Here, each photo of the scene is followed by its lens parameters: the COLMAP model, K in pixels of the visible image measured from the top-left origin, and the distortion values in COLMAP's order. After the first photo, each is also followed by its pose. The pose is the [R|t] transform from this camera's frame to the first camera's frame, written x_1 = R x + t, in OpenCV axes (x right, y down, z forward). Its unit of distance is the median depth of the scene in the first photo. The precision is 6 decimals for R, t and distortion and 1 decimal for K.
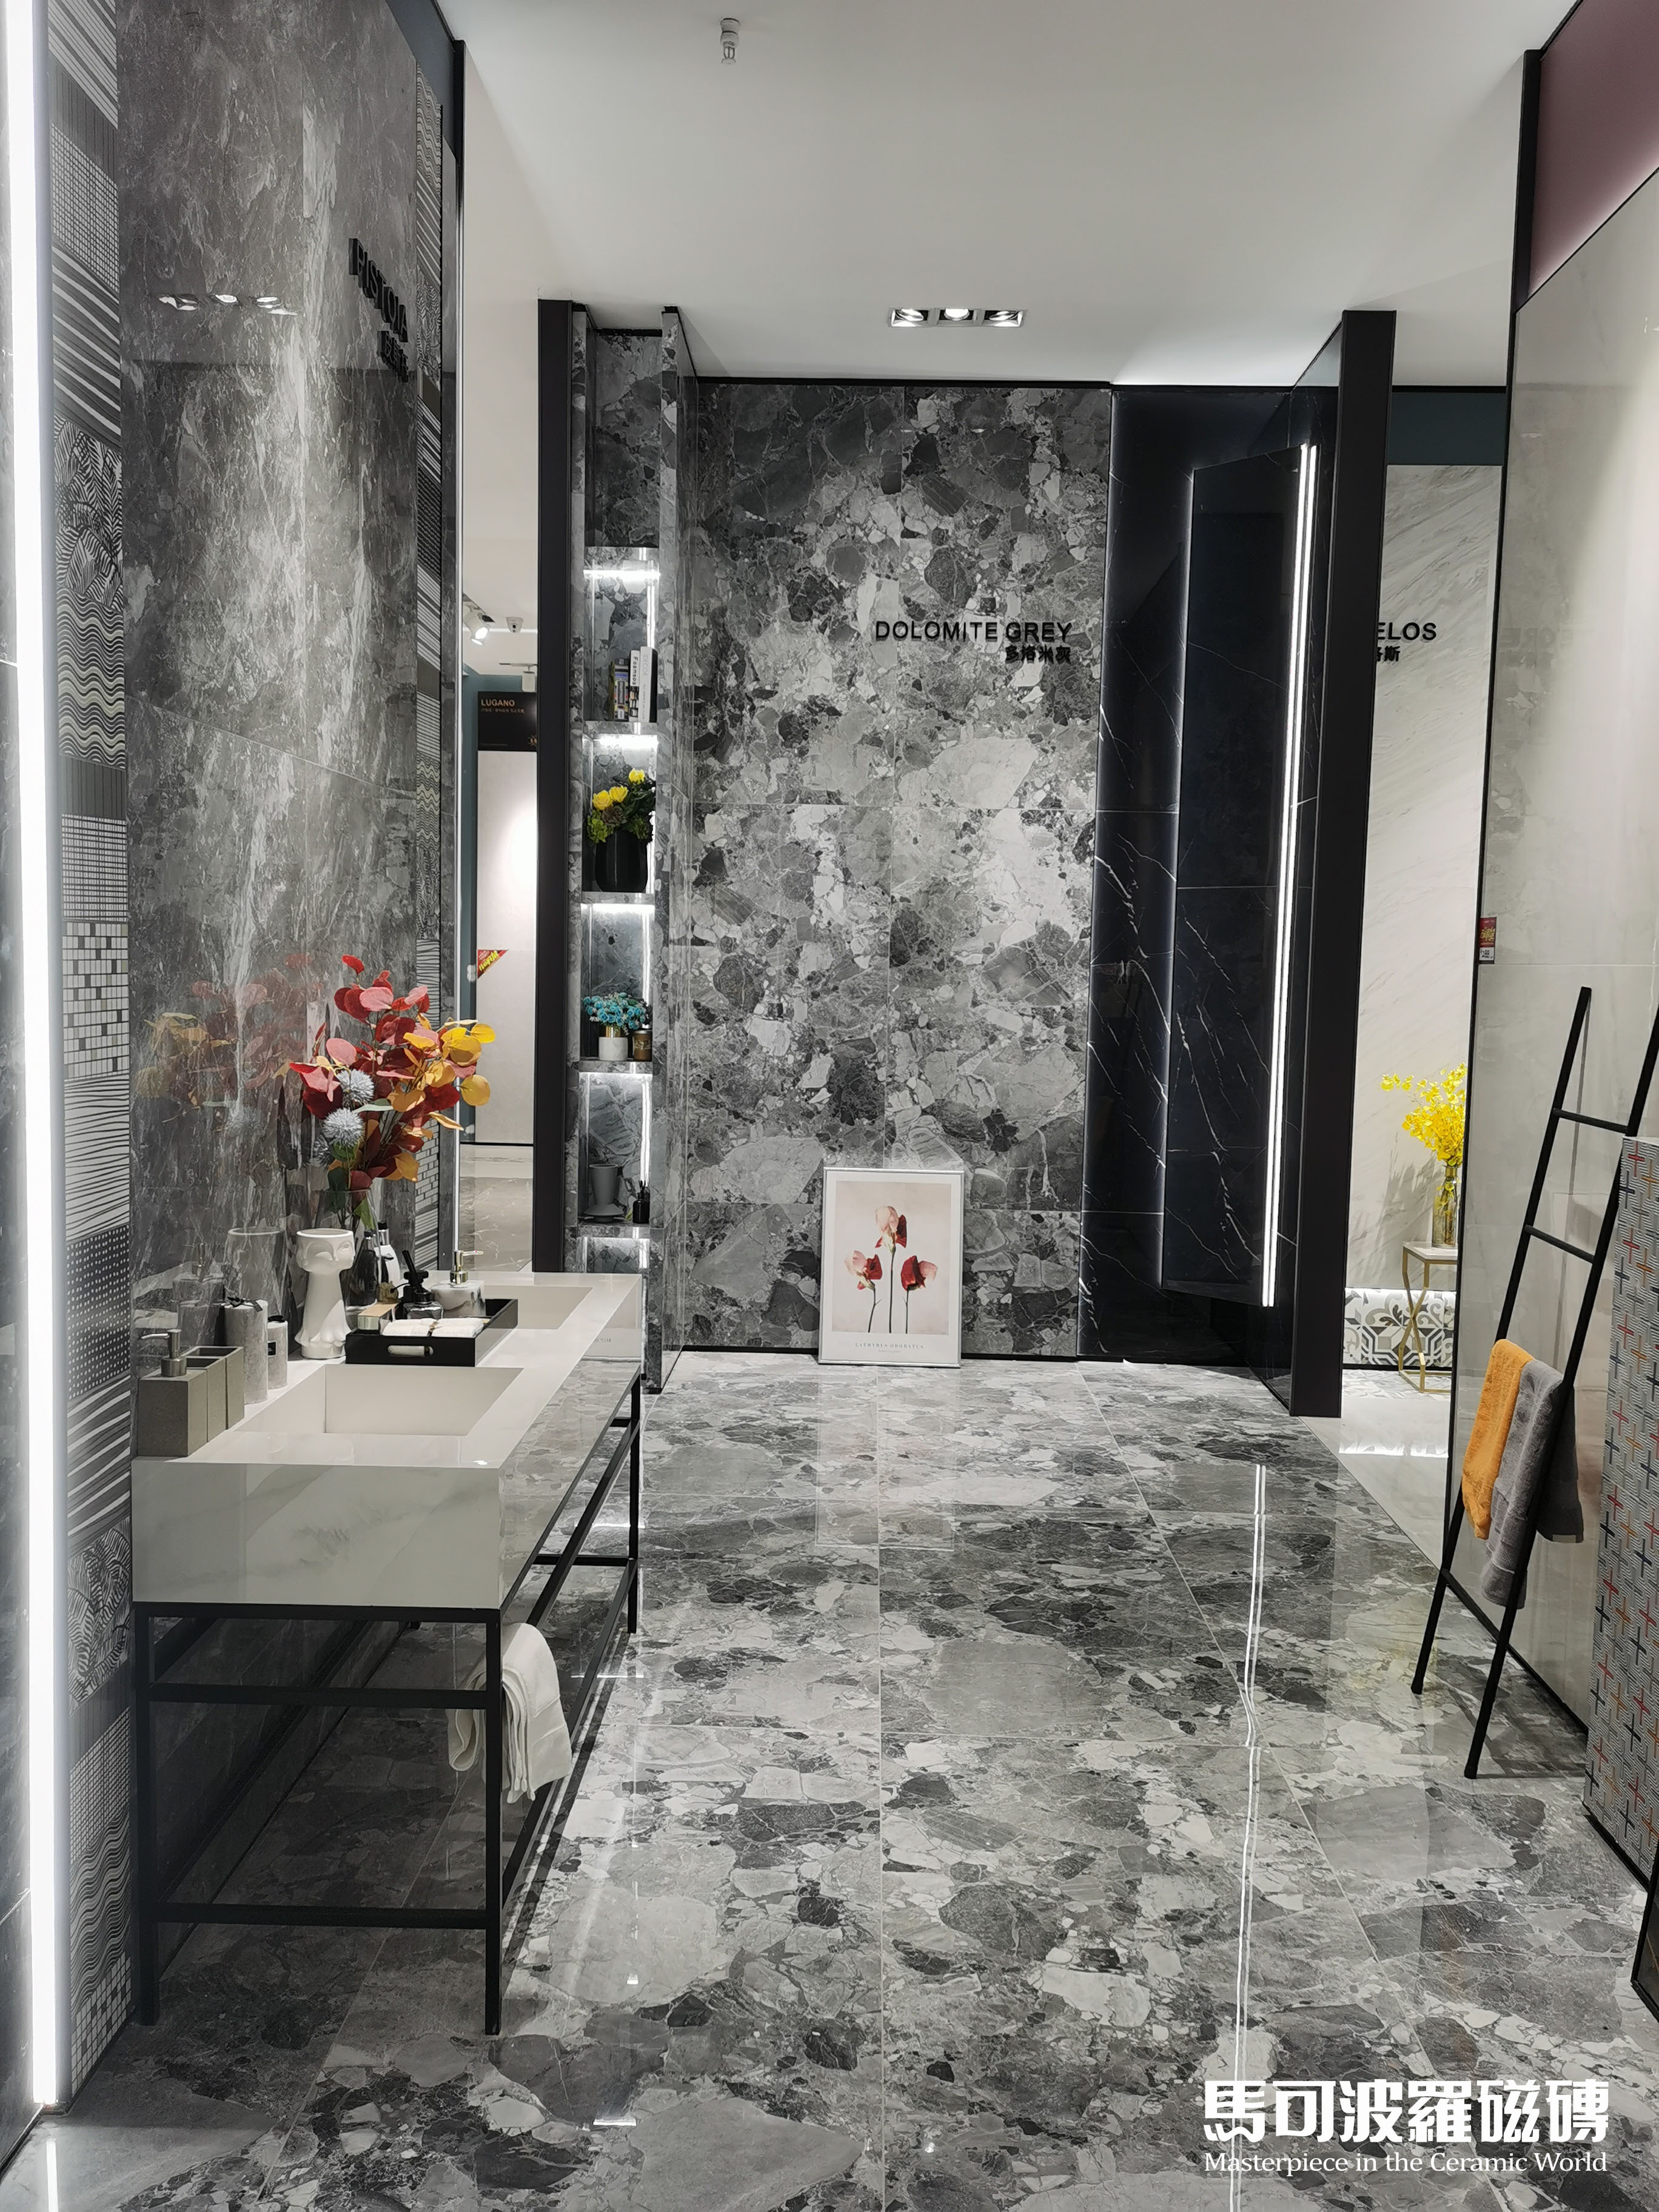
lens RADIAL K [[1775.1, 0, 829.5], [0, 1775.1, 1106.0], [0, 0, 1]] dist [0.016945, -0.004686]
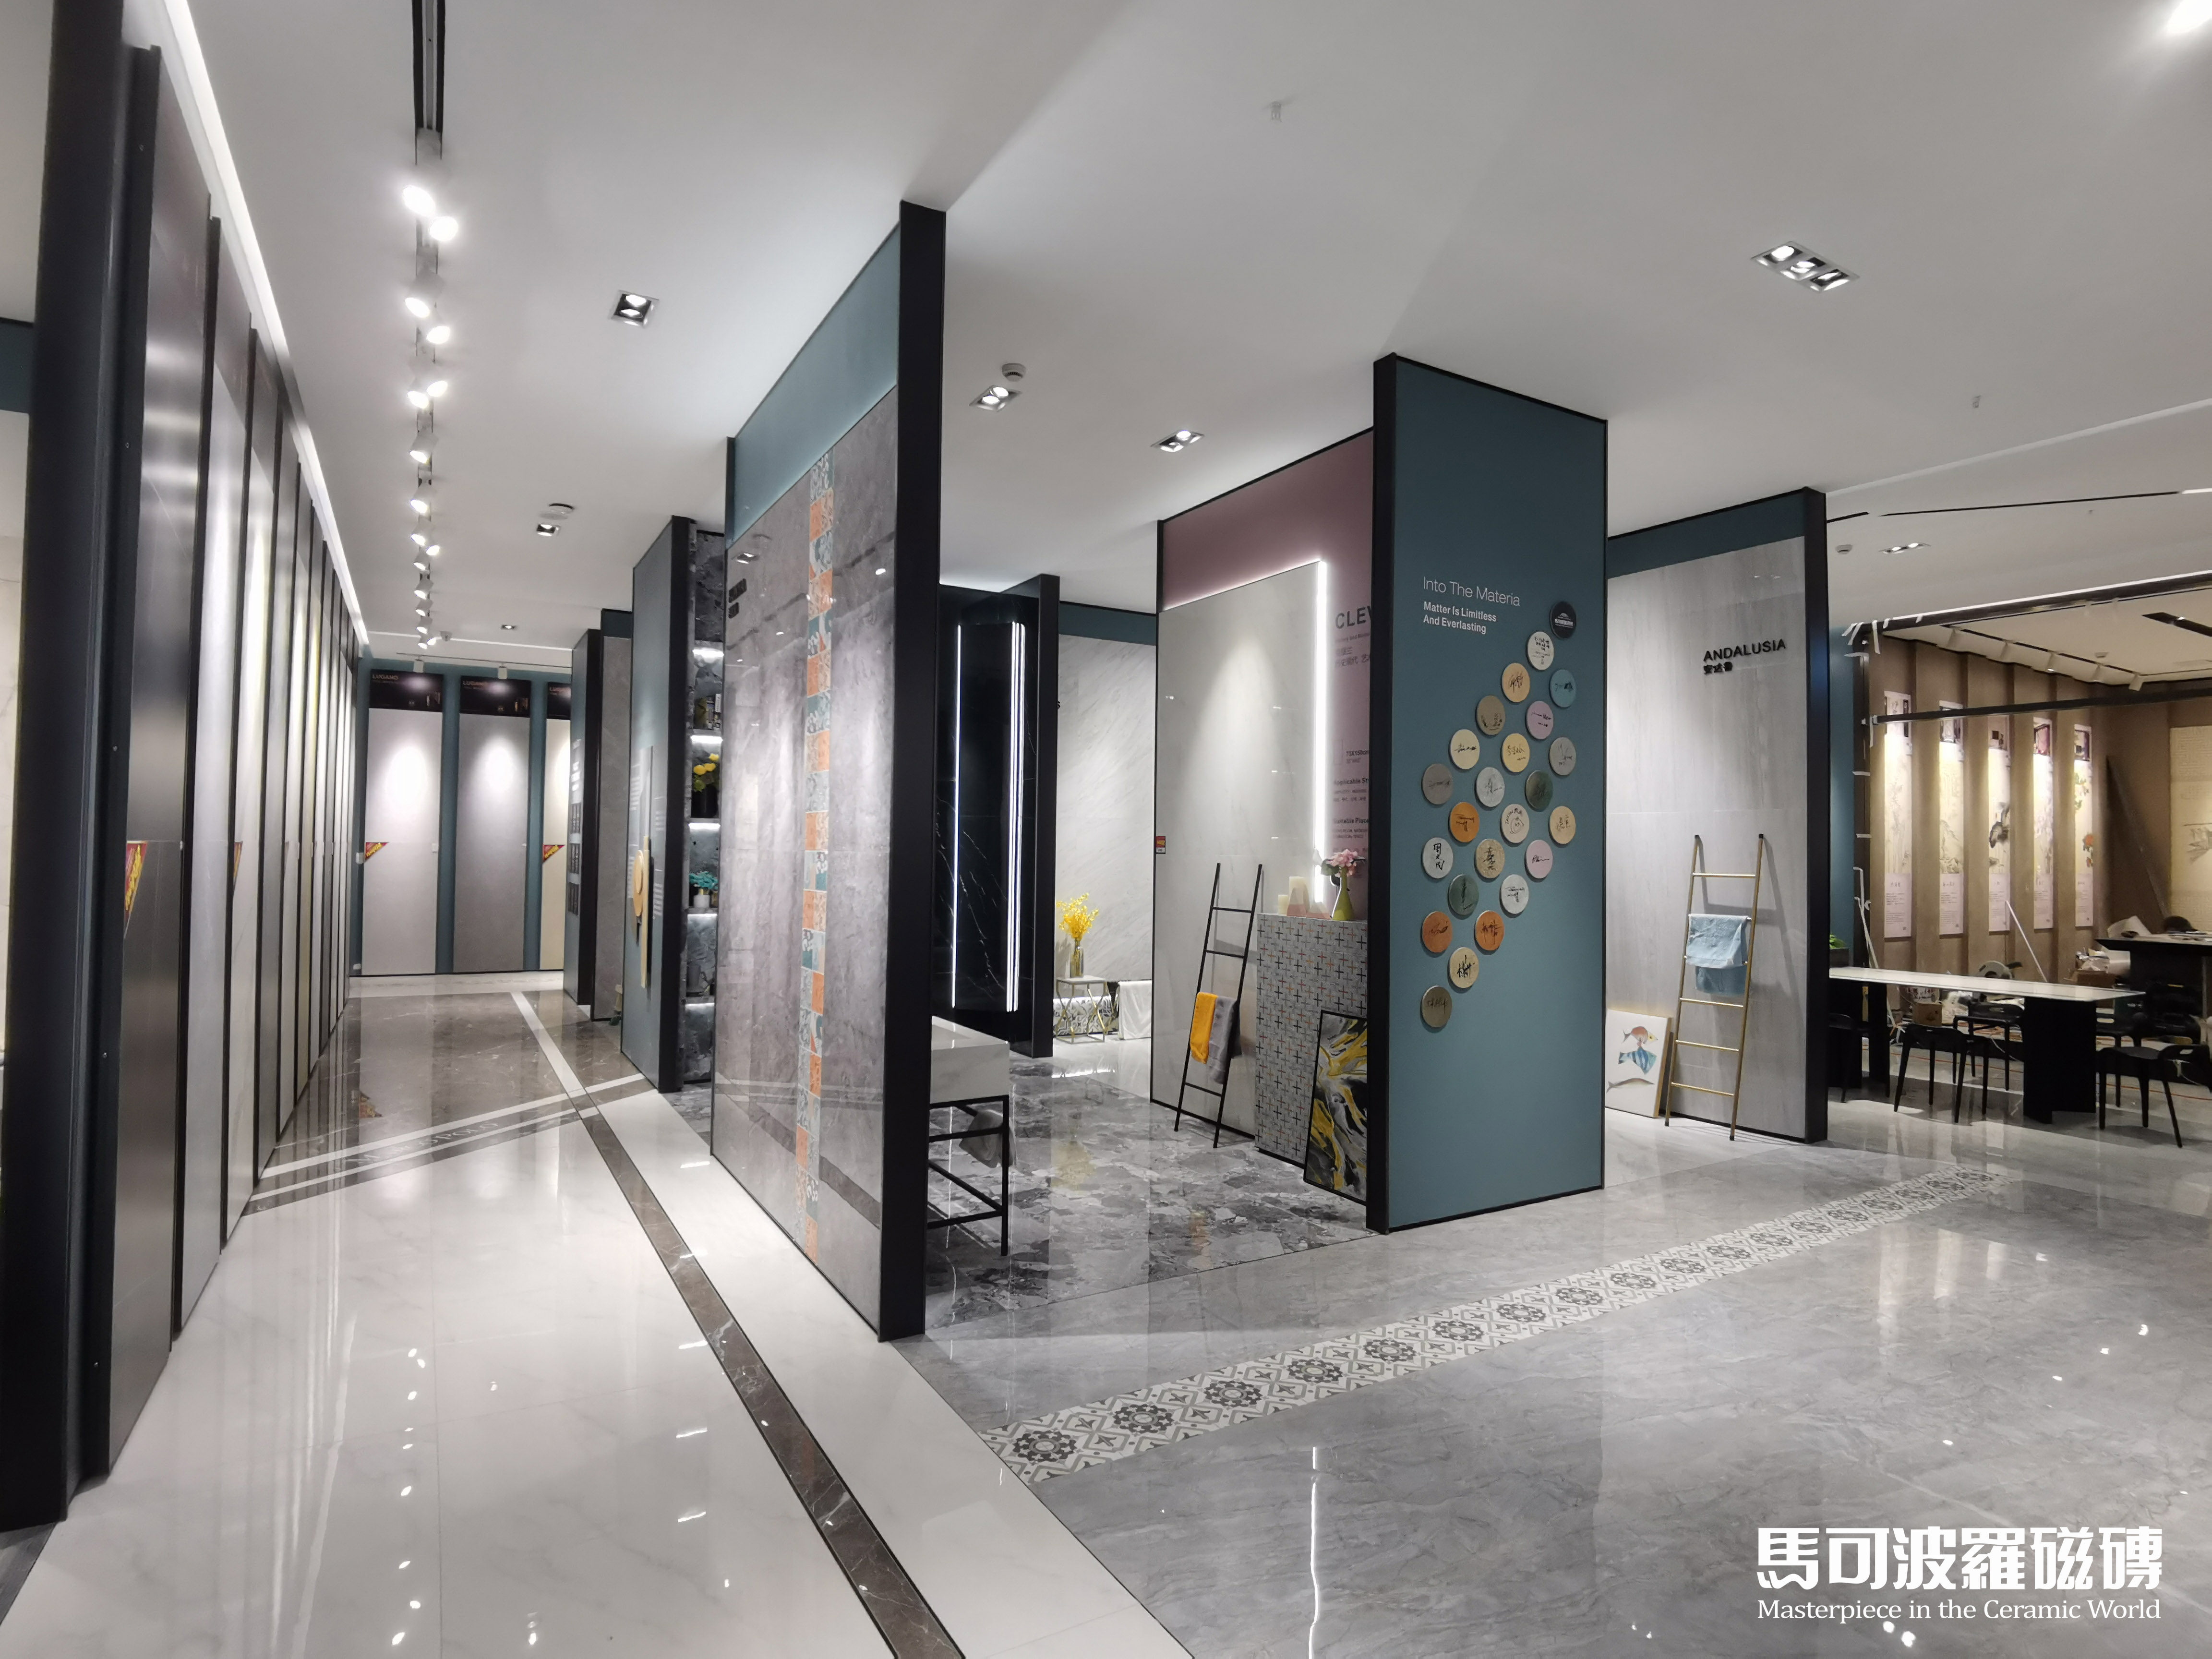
lens RADIAL K [[1134.1, 0, 1106.0], [0, 1134.1, 829.5], [0, 0, 1]] dist [0.000555, 0.000089]
pose [[0.847551, -0.000840, 0.530714, -0.724371], [0.048373, 0.995959, -0.075675, 0.007246], [-0.528506, 0.089810, 0.844166, -0.447647]]
